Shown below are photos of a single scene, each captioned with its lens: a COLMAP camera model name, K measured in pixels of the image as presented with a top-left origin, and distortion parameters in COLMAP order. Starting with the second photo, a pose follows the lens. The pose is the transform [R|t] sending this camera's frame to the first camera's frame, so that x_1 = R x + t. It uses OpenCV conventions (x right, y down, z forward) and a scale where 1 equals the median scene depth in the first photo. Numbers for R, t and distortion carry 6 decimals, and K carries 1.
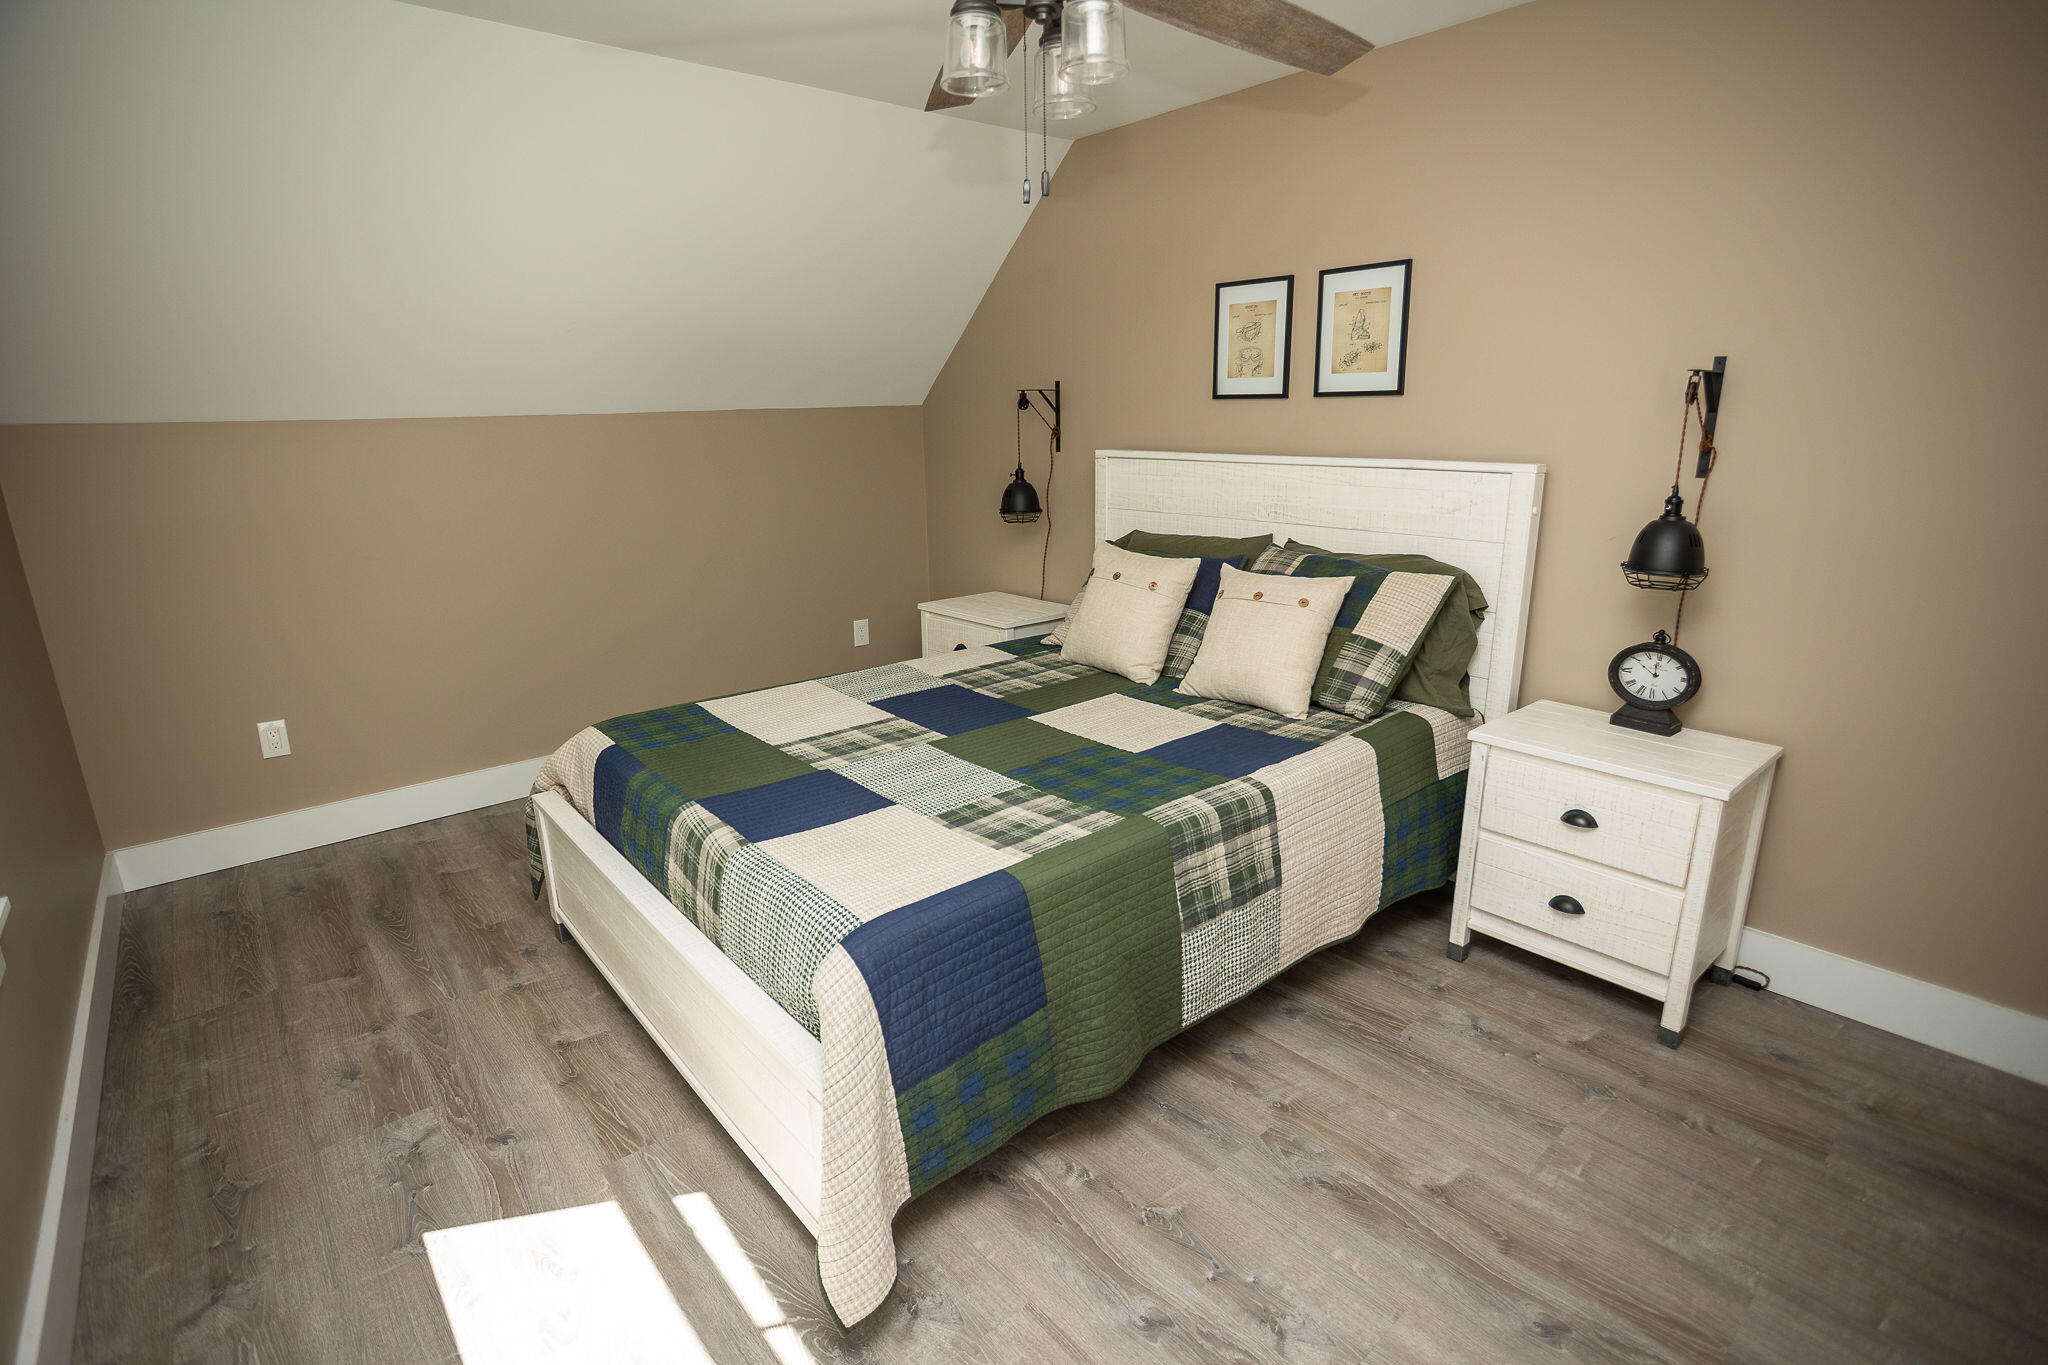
lens RADIAL K [[992.9, 0, 1039.3], [0, 992.9, 694.3], [0, 0, 1]] dist [-0.050414, 0.014050]
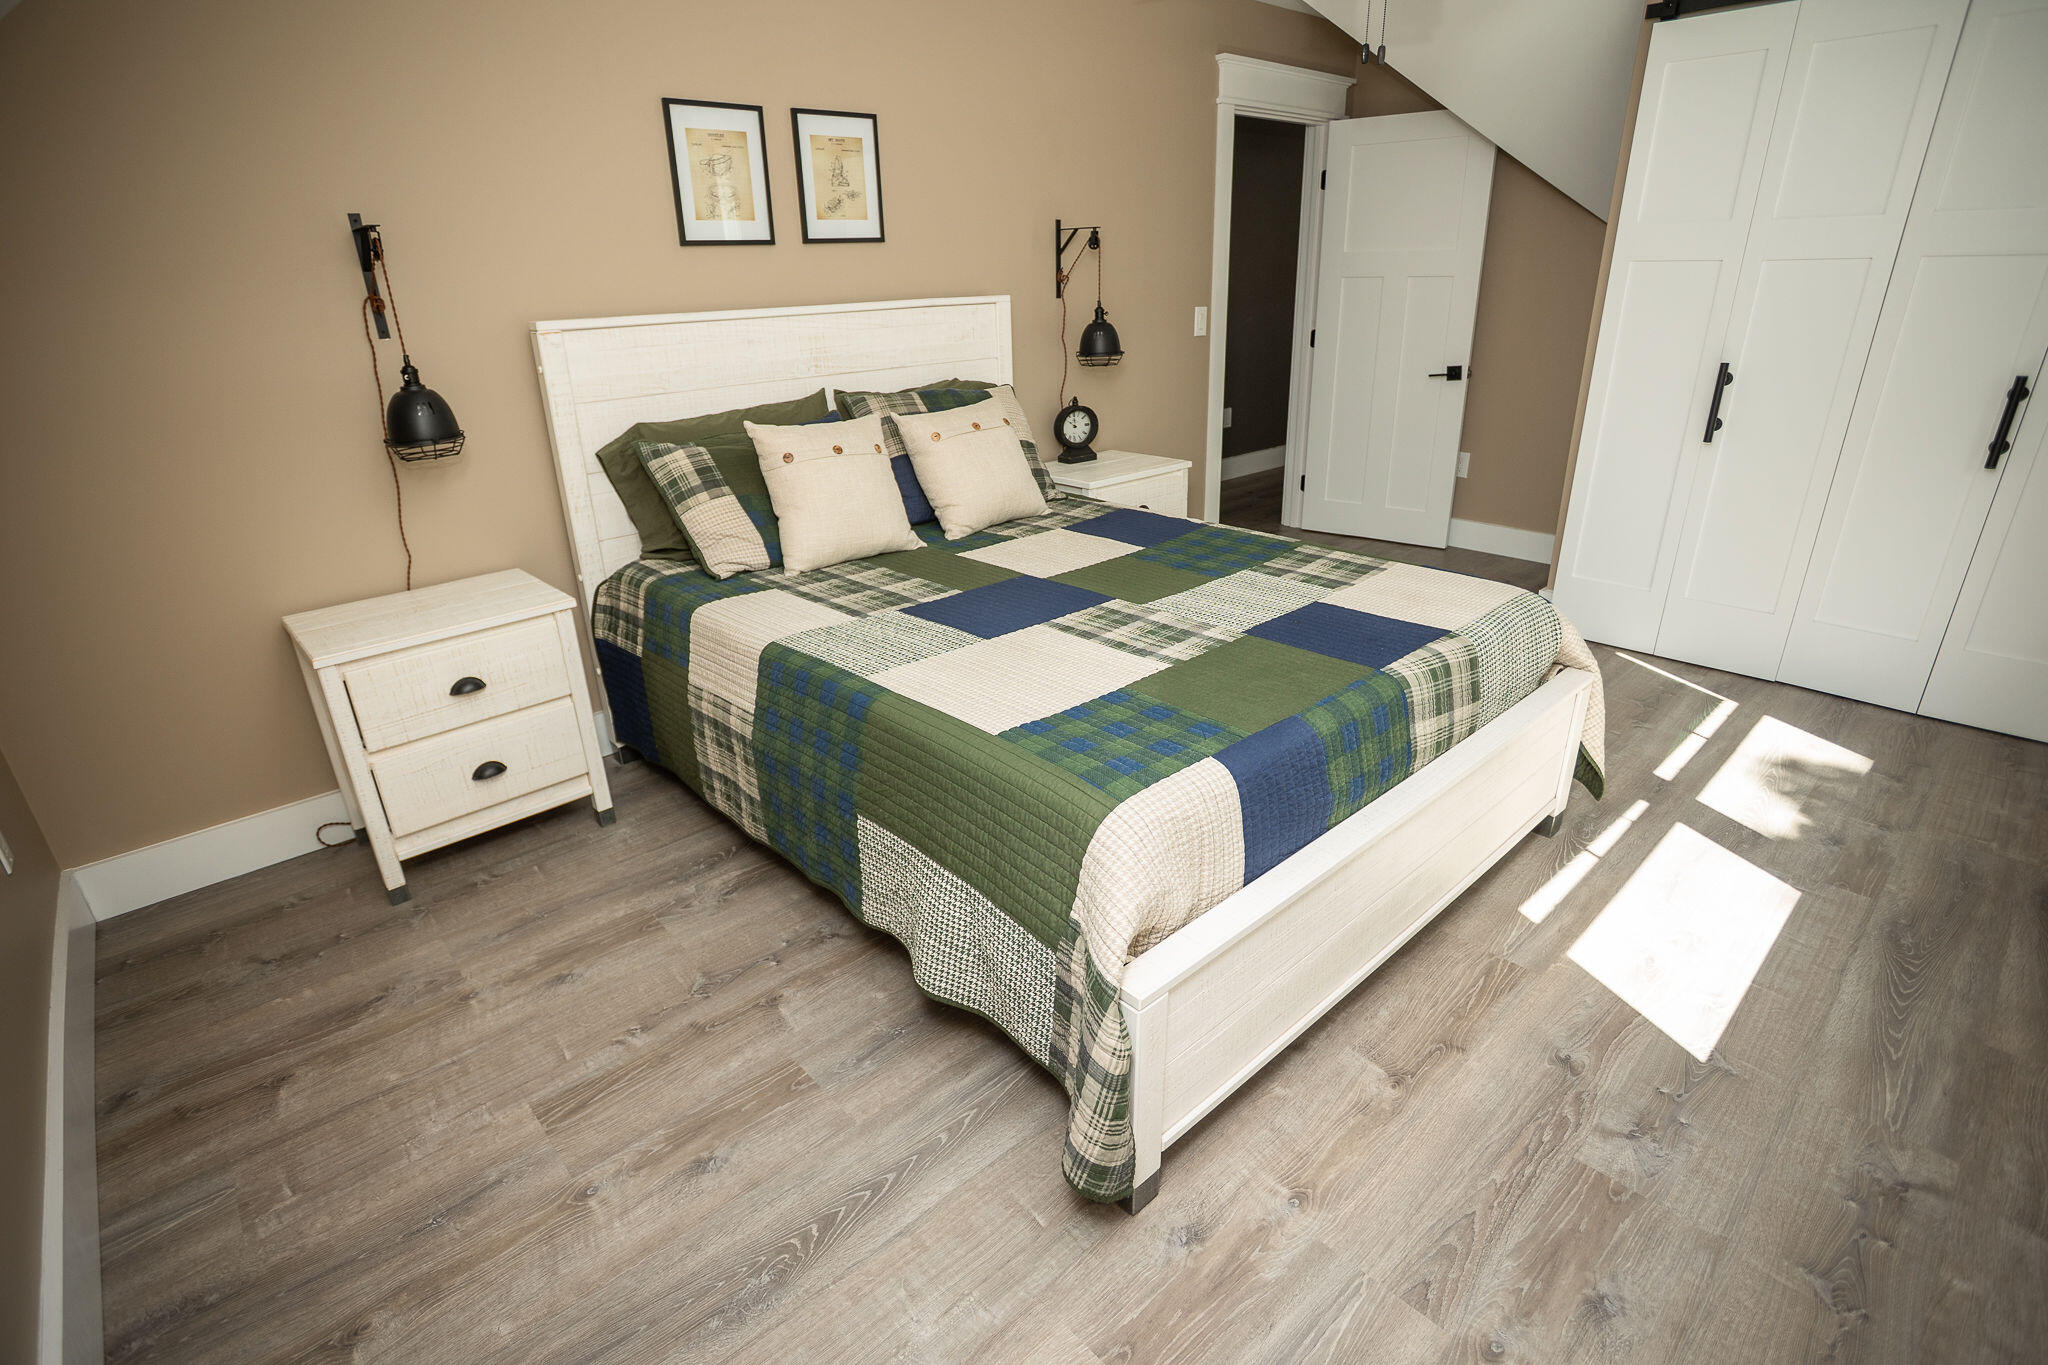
lens RADIAL K [[992.9, 0, 1020.5], [0, 992.9, 672.3], [0, 0, 1]] dist [-0.050414, 0.014050]
pose [[-0.028276, -0.360665, 0.932267, -1.038287], [0.295029, 0.888081, 0.352519, -0.265384], [-0.955070, 0.285013, 0.081295, 1.092322]]
